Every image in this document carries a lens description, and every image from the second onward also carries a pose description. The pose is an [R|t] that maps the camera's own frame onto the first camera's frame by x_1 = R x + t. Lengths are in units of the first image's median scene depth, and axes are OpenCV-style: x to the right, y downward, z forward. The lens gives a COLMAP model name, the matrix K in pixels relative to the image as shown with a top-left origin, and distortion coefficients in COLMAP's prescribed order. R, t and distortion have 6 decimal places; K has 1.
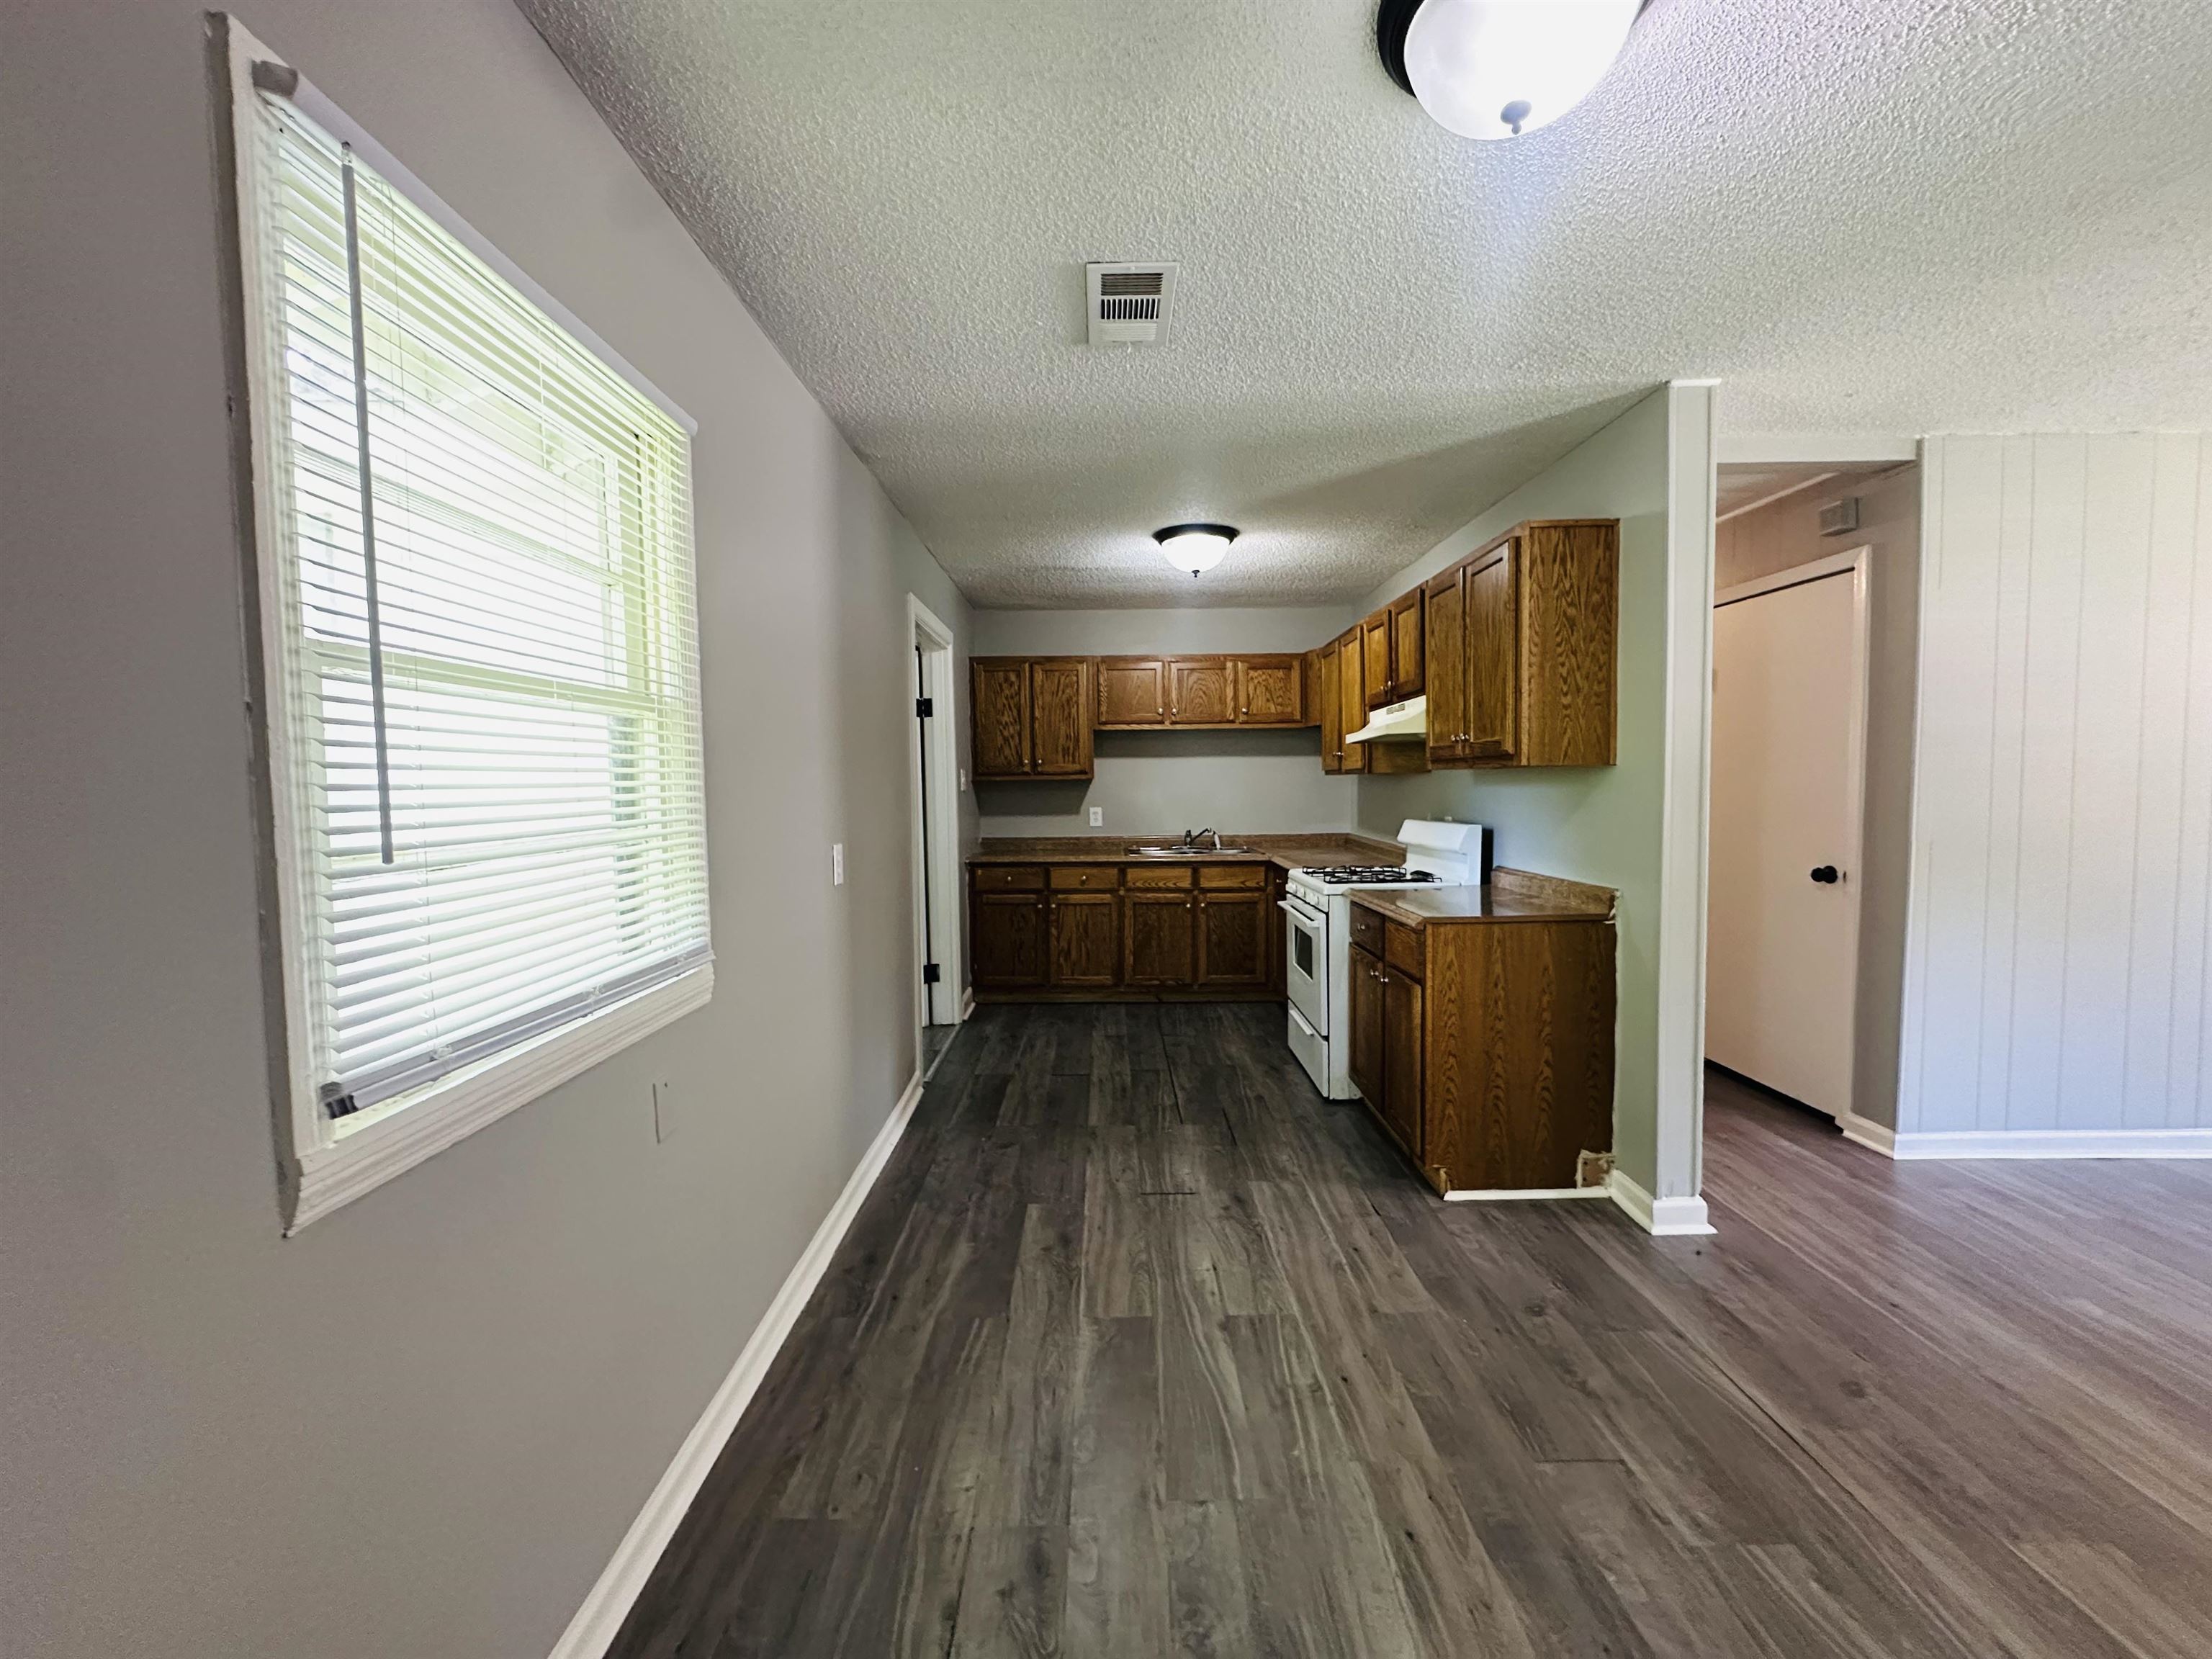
lens RADIAL K [[890.3, 0, 1103.7], [0, 890.3, 826.4], [0, 0, 1]] dist [-0.000446, -0.000096]
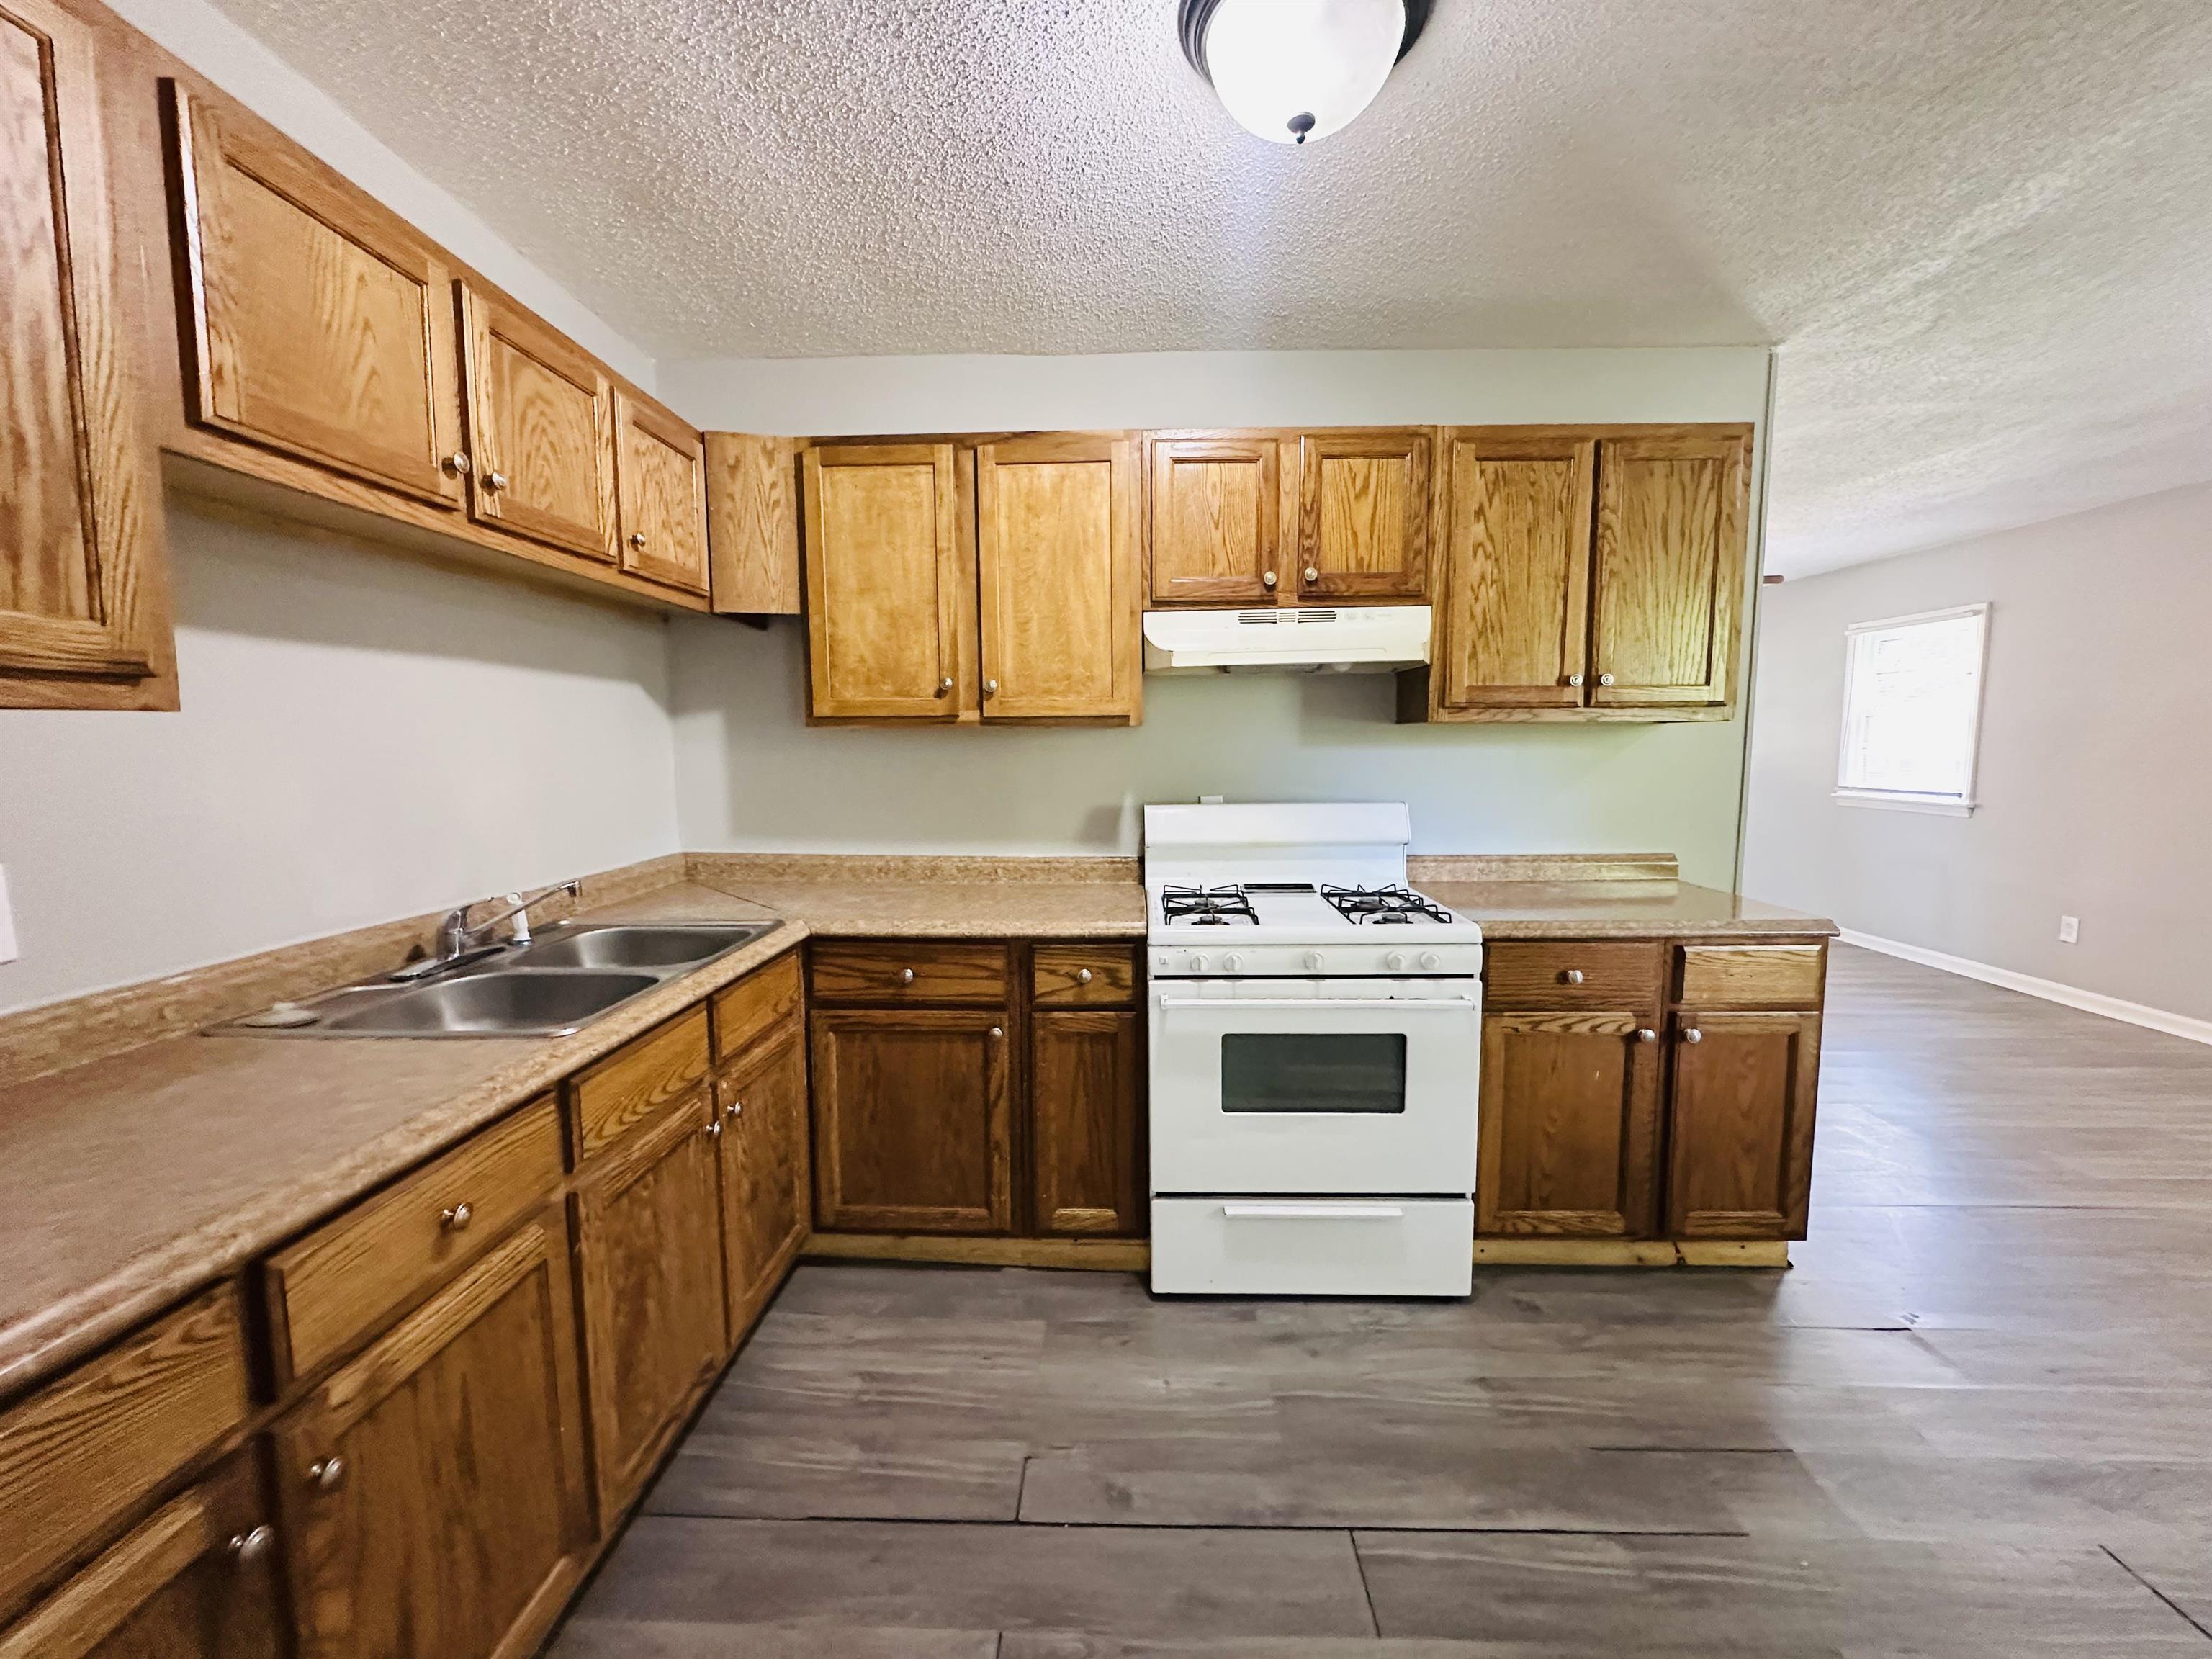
lens RADIAL K [[890.3, 0, 1103.7], [0, 890.3, 826.4], [0, 0, 1]] dist [-0.000446, -0.000096]
pose [[0.026854, -0.080846, 0.996365, -0.144132], [0.052733, 0.995451, 0.079350, -0.024394], [-0.998248, 0.050410, 0.030995, 0.581442]]
